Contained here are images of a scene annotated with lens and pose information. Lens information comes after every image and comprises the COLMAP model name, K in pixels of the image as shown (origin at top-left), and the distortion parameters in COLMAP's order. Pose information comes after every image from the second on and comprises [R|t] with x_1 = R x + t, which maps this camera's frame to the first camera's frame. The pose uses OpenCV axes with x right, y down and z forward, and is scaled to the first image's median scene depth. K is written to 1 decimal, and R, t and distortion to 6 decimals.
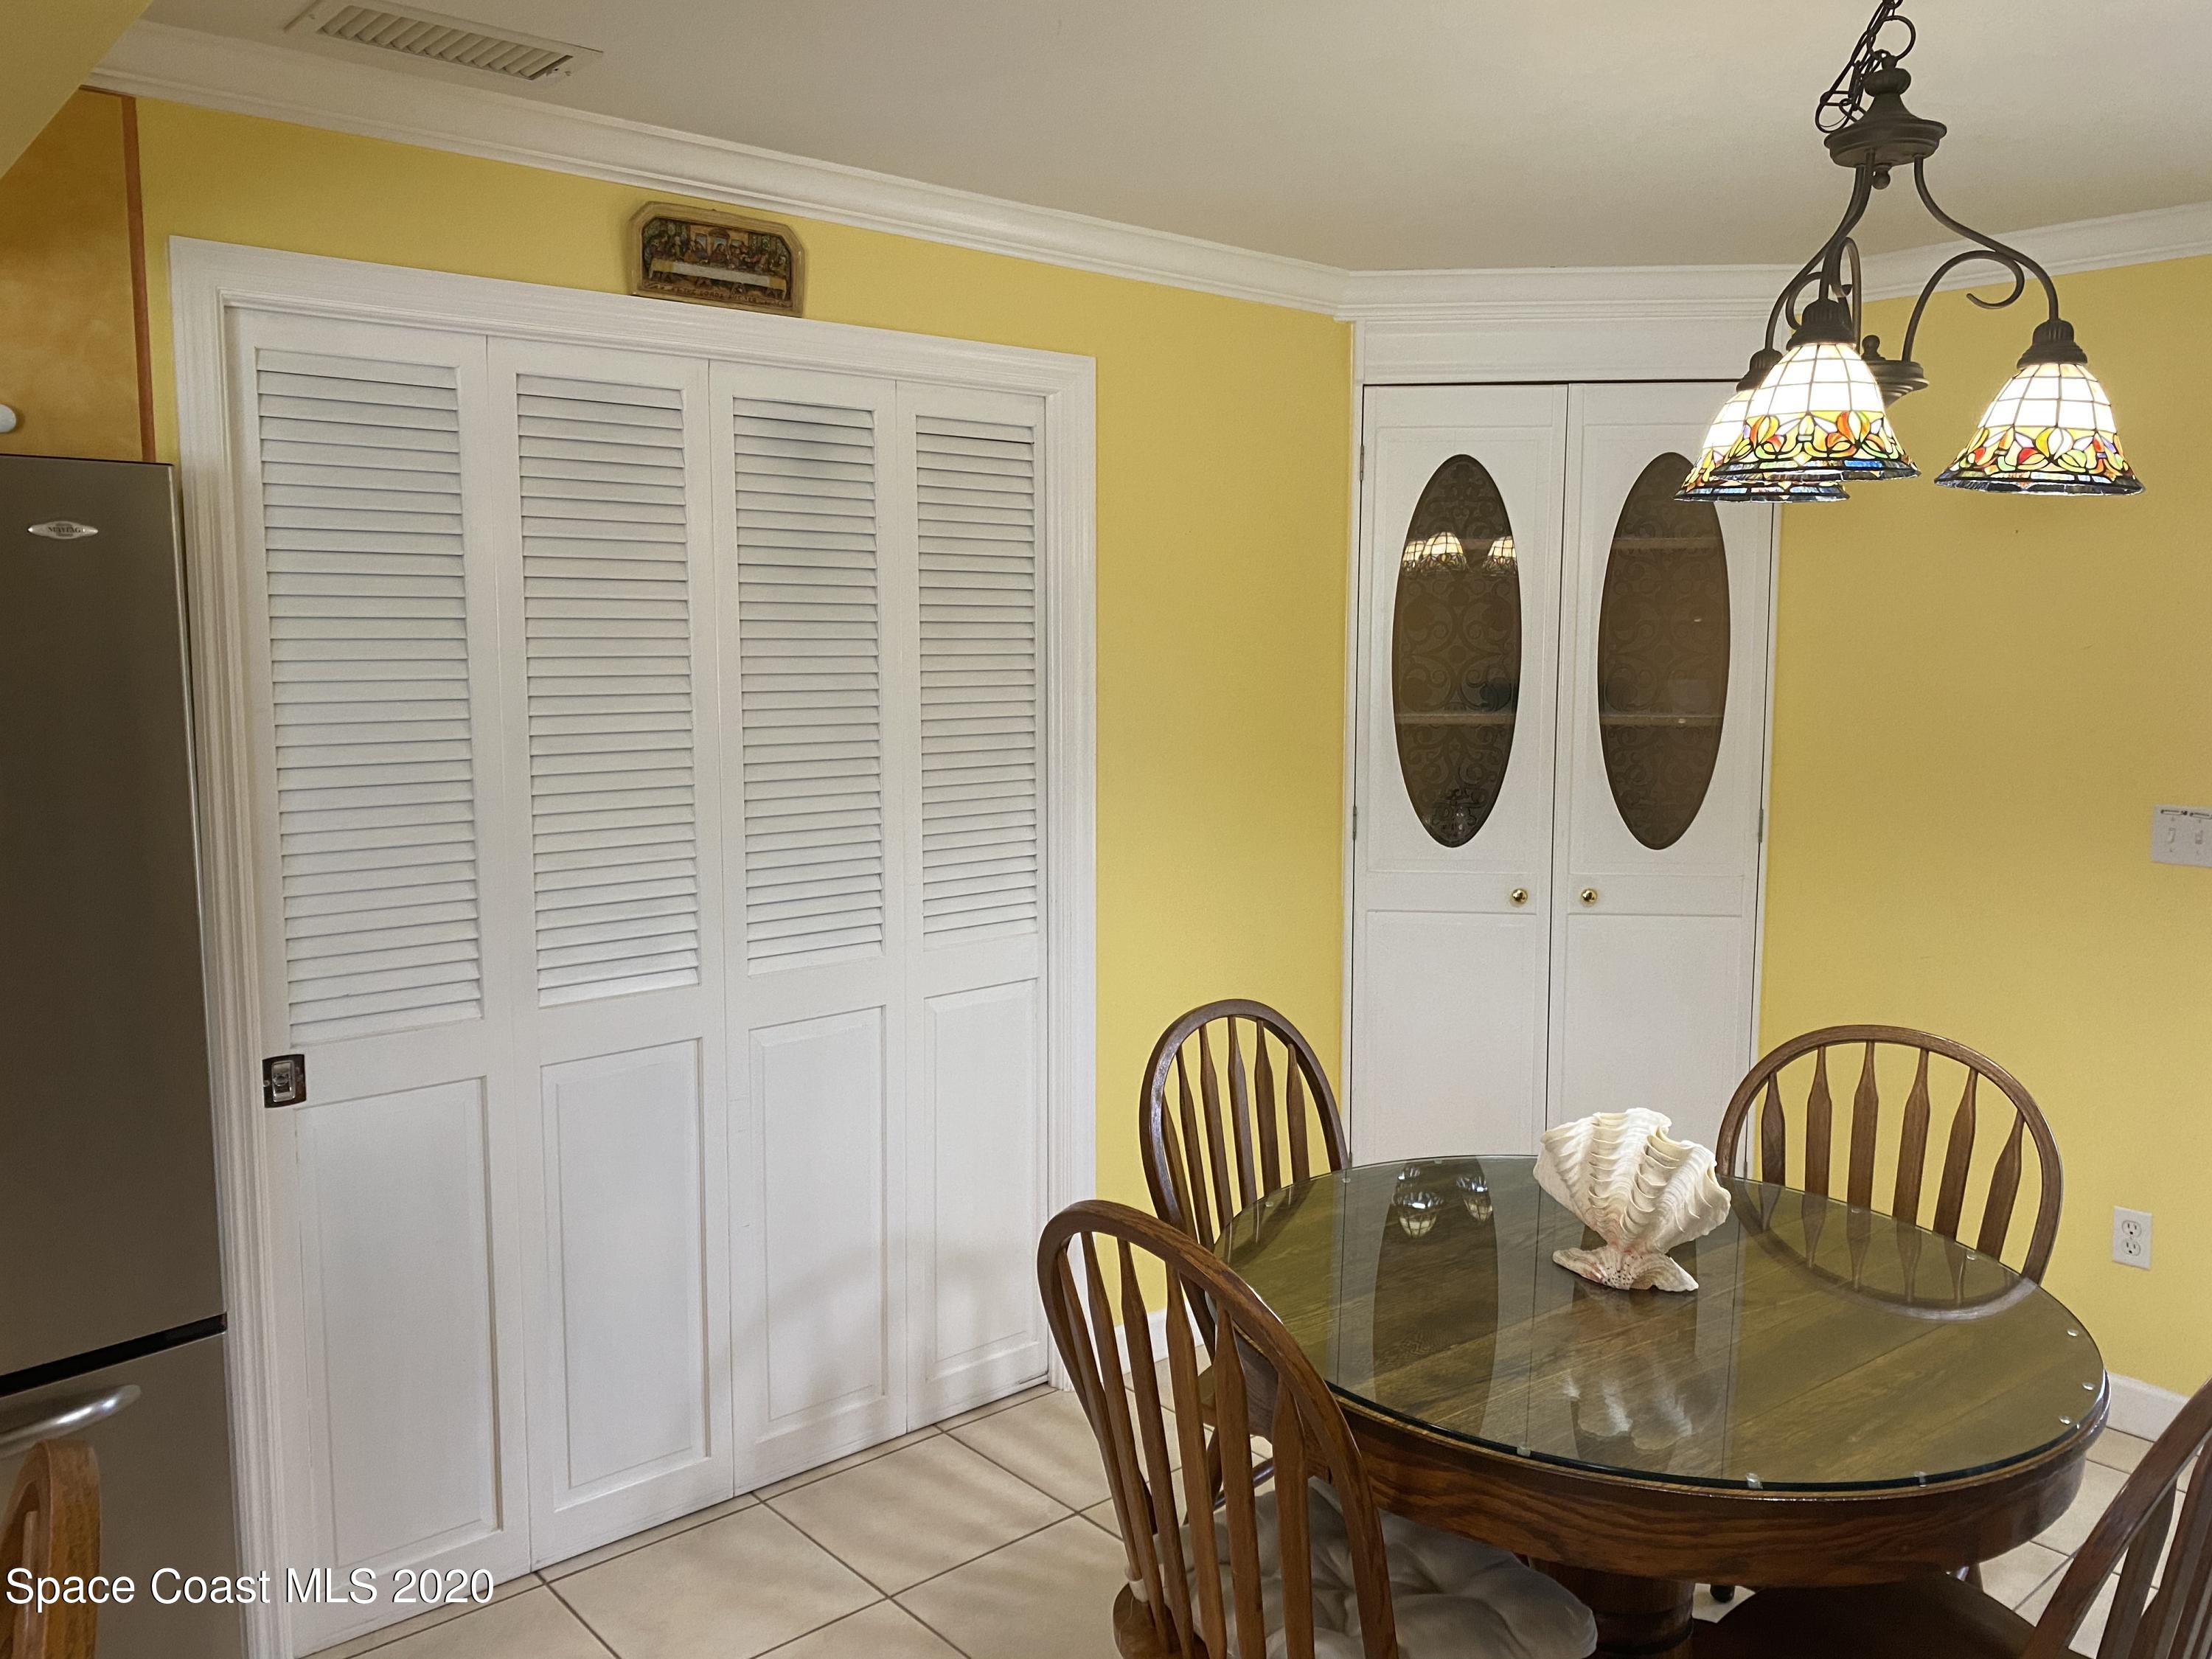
lens RADIAL K [[1692.2, 0, 1108.1], [0, 1692.2, 793.9], [0, 0, 1]] dist [0.020286, -0.009438]
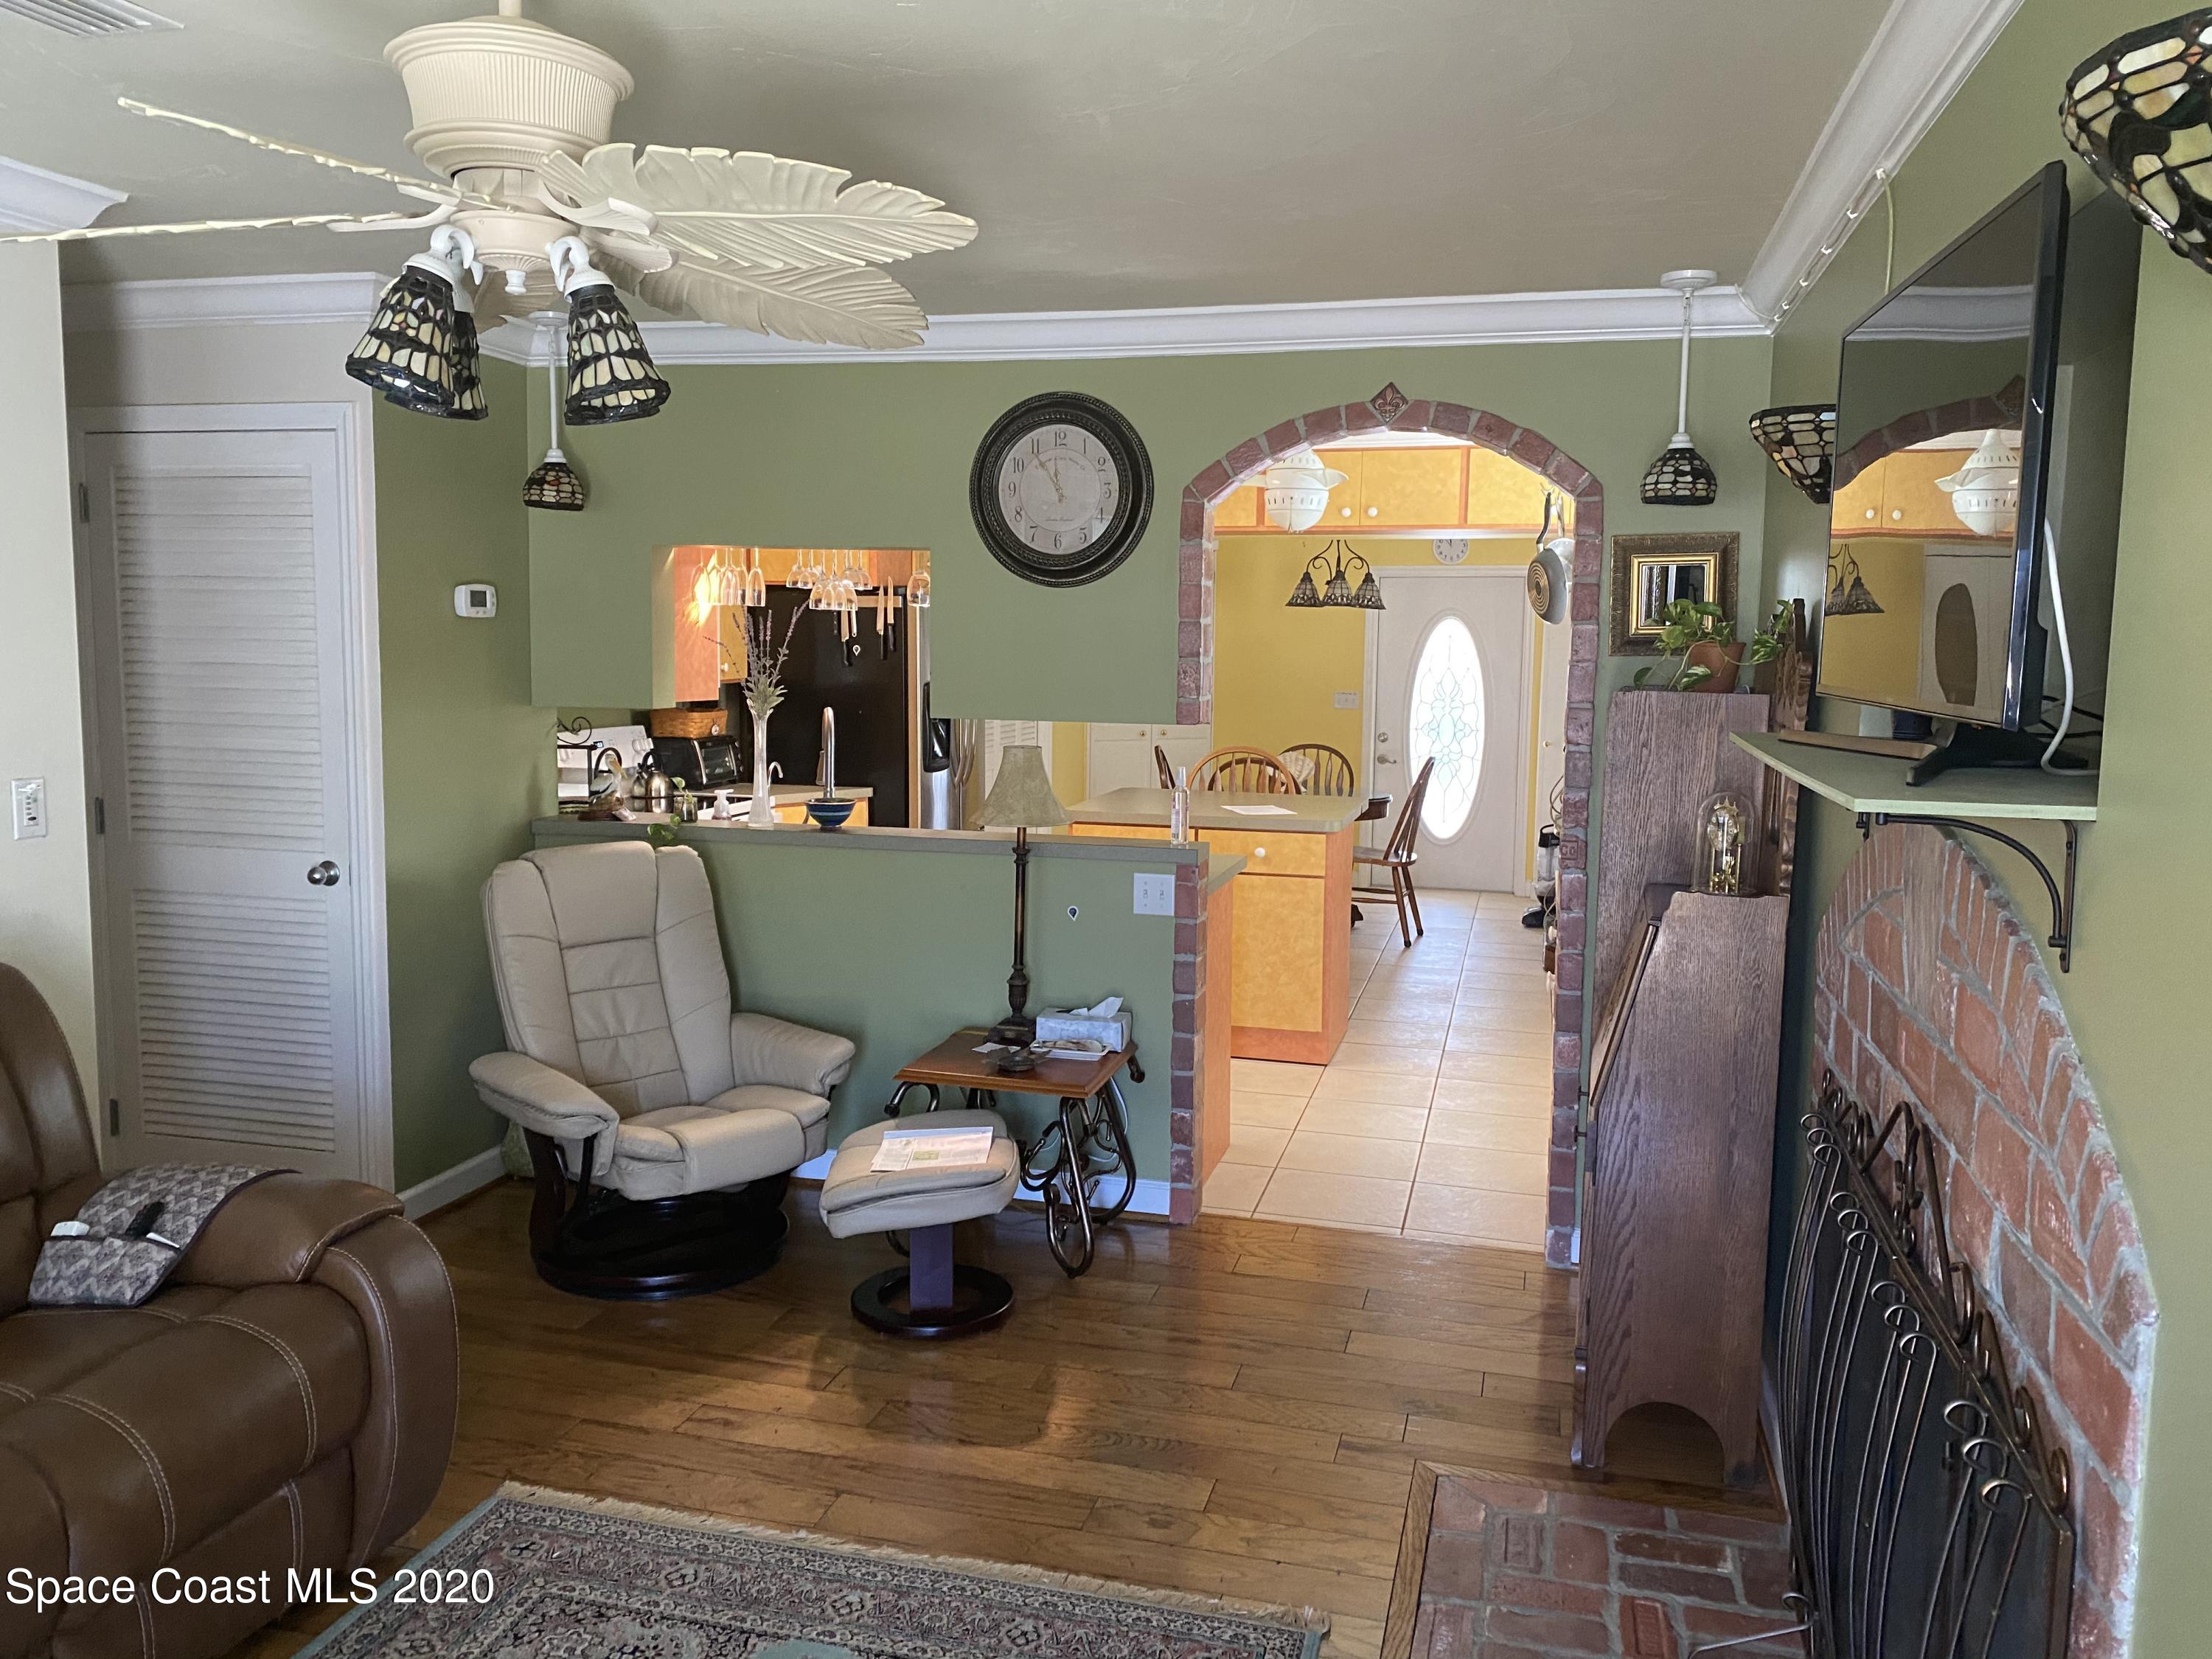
lens RADIAL K [[1682.6, 0, 1121.3], [0, 1682.6, 806.8], [0, 0, 1]] dist [0.077359, -0.124385]
pose [[0.820510, -0.055017, 0.568978, -1.349327], [0.049187, 0.998461, 0.025614, 0.108130], [-0.569512, 0.006970, 0.821954, -1.224830]]
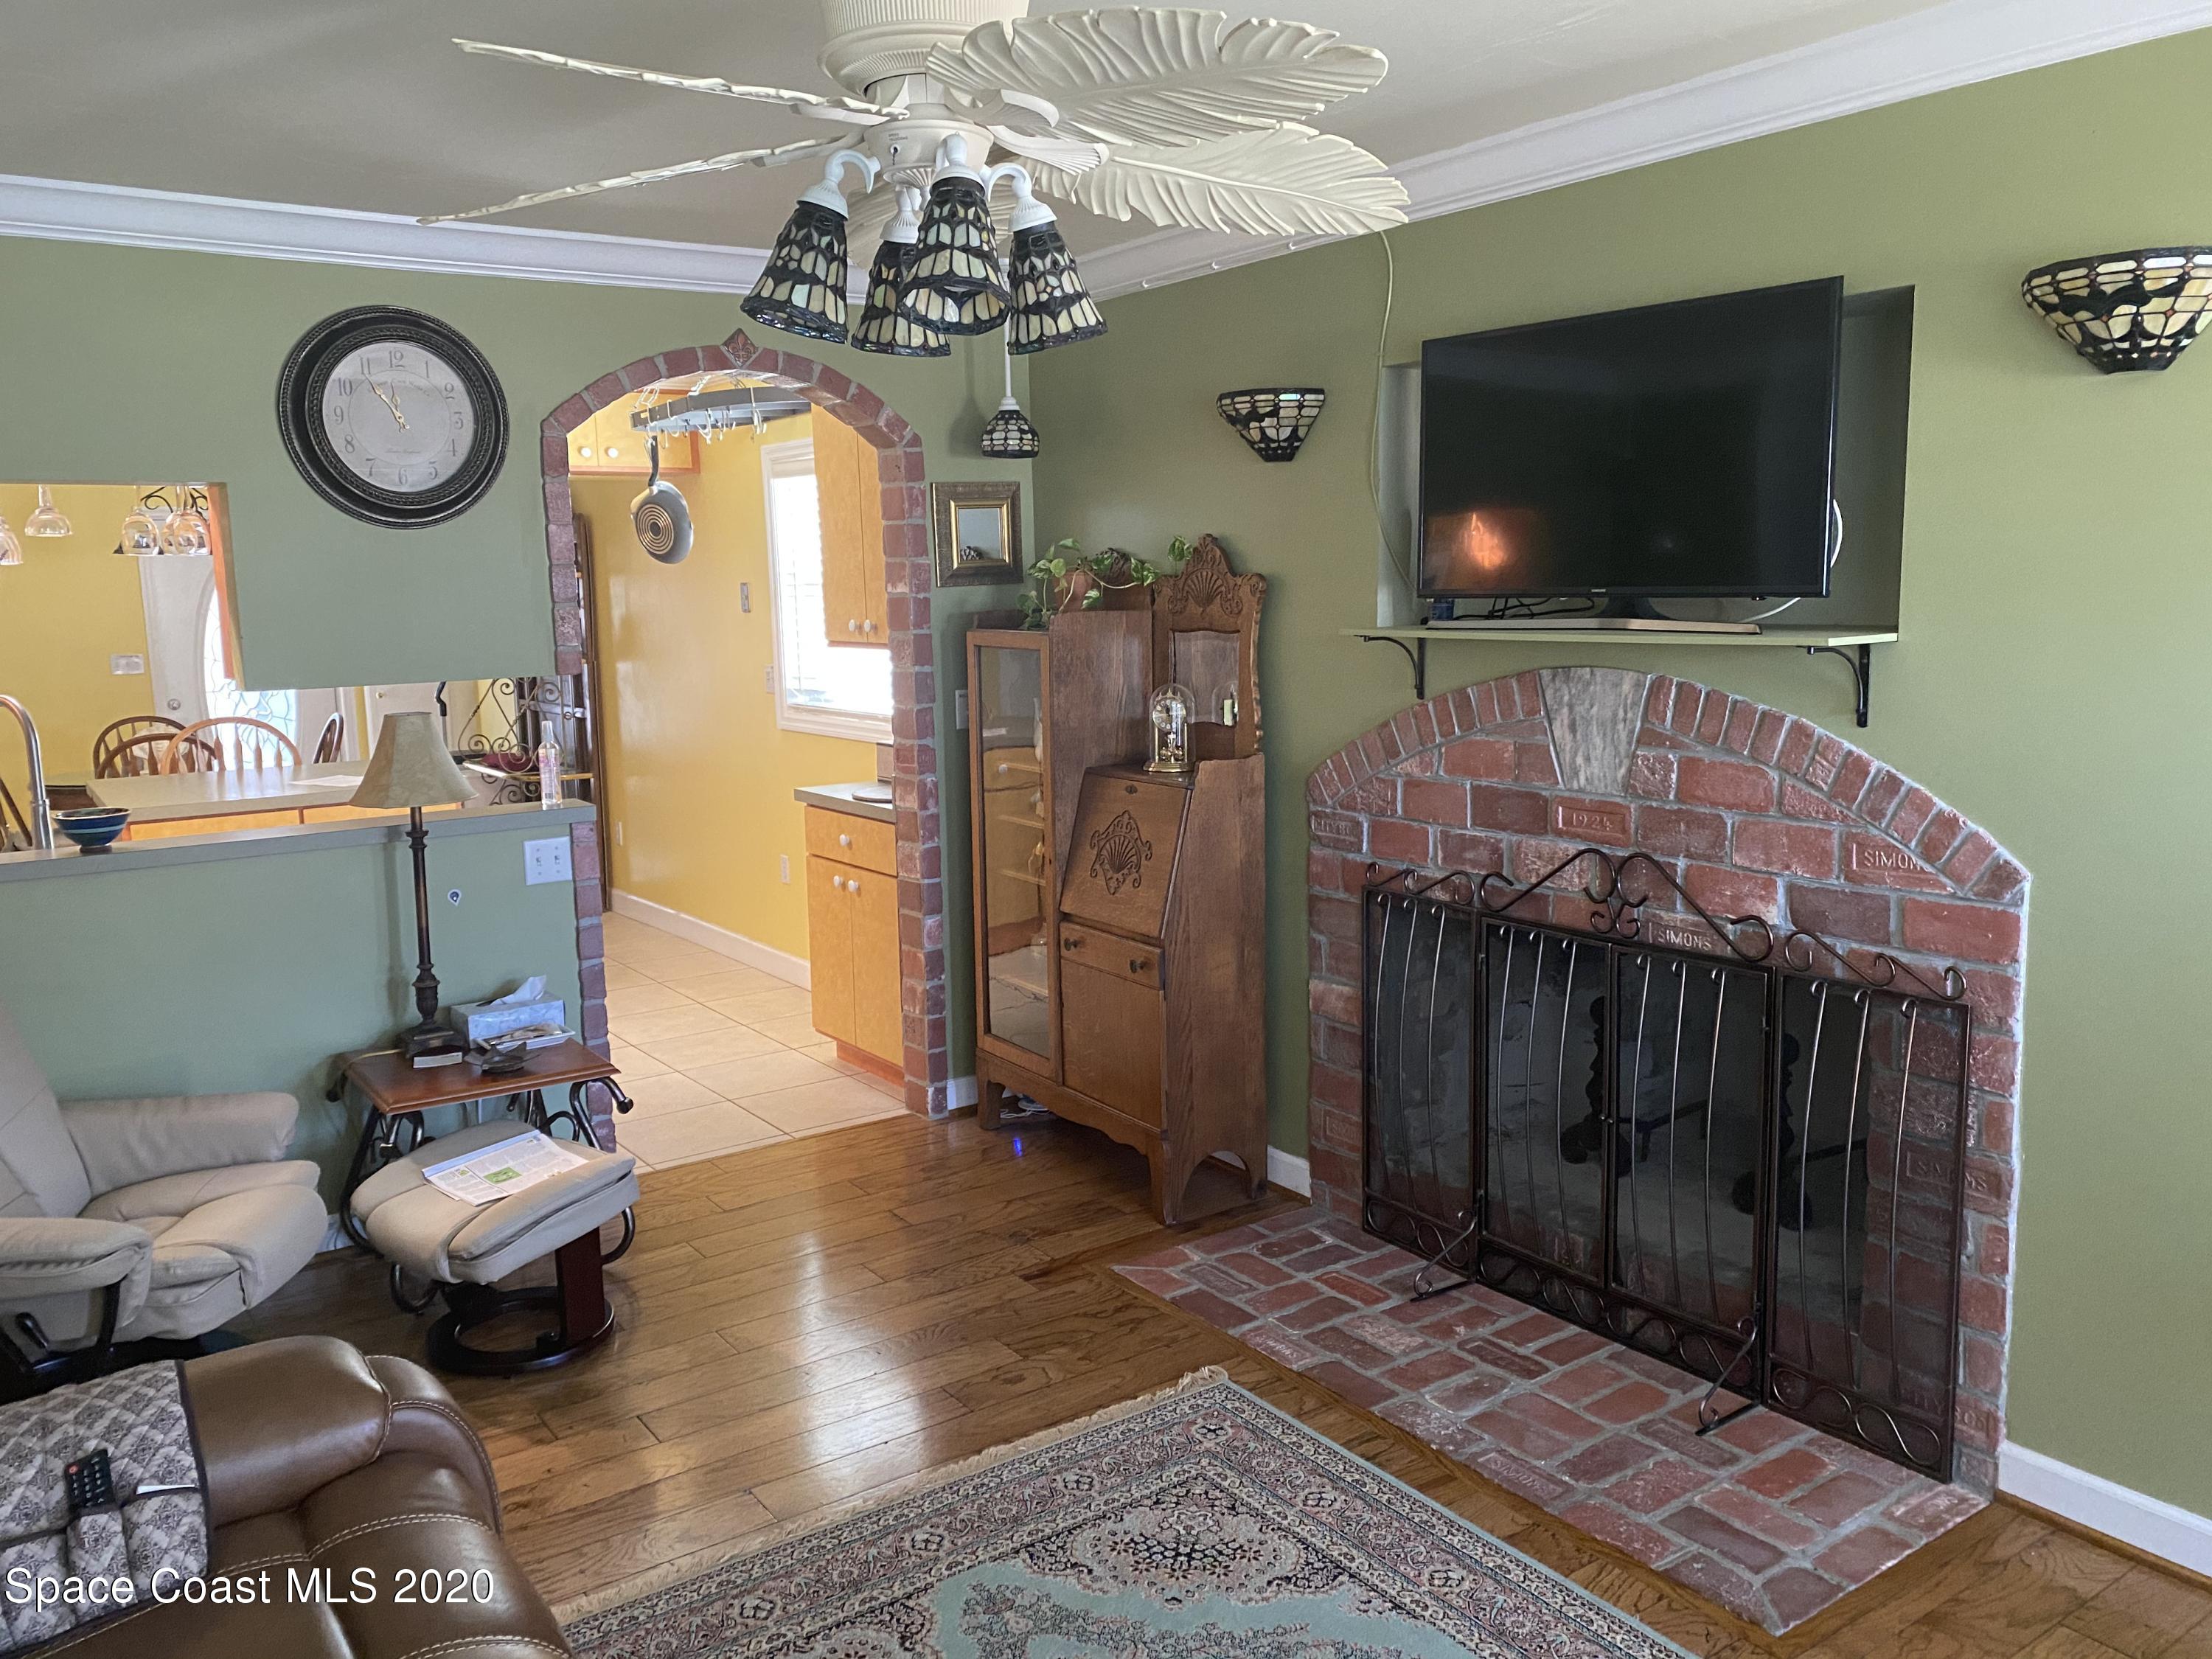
lens RADIAL K [[1672.3, 0, 1101.2], [0, 1672.3, 816.6], [0, 0, 1]] dist [0.081880, -0.100381]
pose [[0.098400, -0.153504, 0.983236, -1.701666], [0.122544, 0.982381, 0.141106, 0.062022], [-0.987573, 0.106605, 0.115477, -0.763915]]
